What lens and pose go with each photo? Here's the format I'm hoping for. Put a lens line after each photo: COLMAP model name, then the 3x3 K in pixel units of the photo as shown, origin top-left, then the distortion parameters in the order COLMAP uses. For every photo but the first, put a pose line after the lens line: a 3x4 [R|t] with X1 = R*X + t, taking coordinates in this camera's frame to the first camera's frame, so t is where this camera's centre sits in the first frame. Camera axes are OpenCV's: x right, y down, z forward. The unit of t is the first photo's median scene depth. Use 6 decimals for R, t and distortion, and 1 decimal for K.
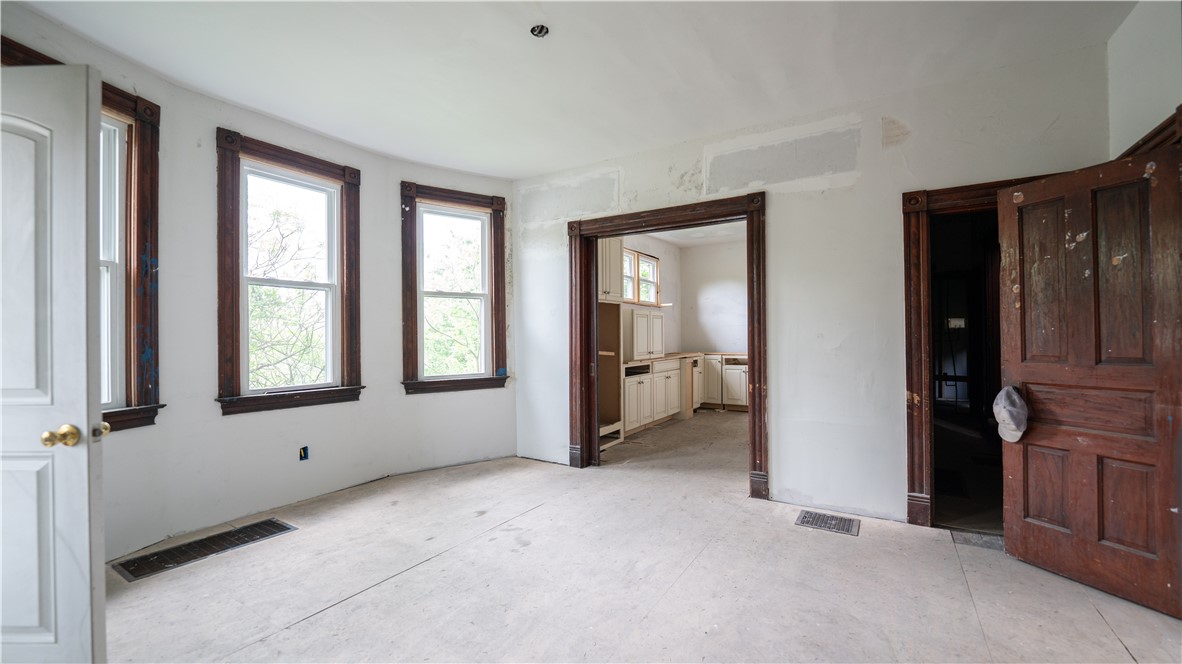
lens RADIAL K [[482.4, 0, 591.3], [0, 482.4, 330.6], [0, 0, 1]] dist [-0.004434, -0.000417]
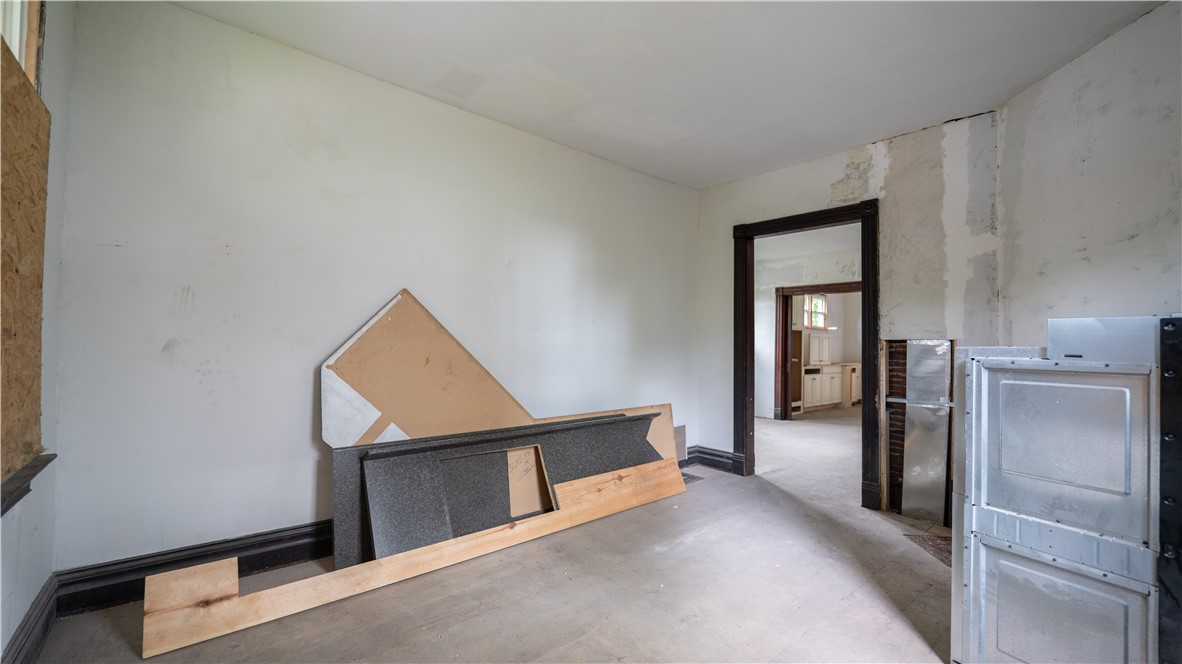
lens RADIAL K [[482.4, 0, 588.5], [0, 482.4, 337.4], [0, 0, 1]] dist [-0.004434, -0.000417]
pose [[0.953265, 0.016706, -0.301674, -0.139508], [-0.019660, 0.999784, -0.006759, -0.005457], [0.301496, 0.012374, 0.953387, -0.798137]]
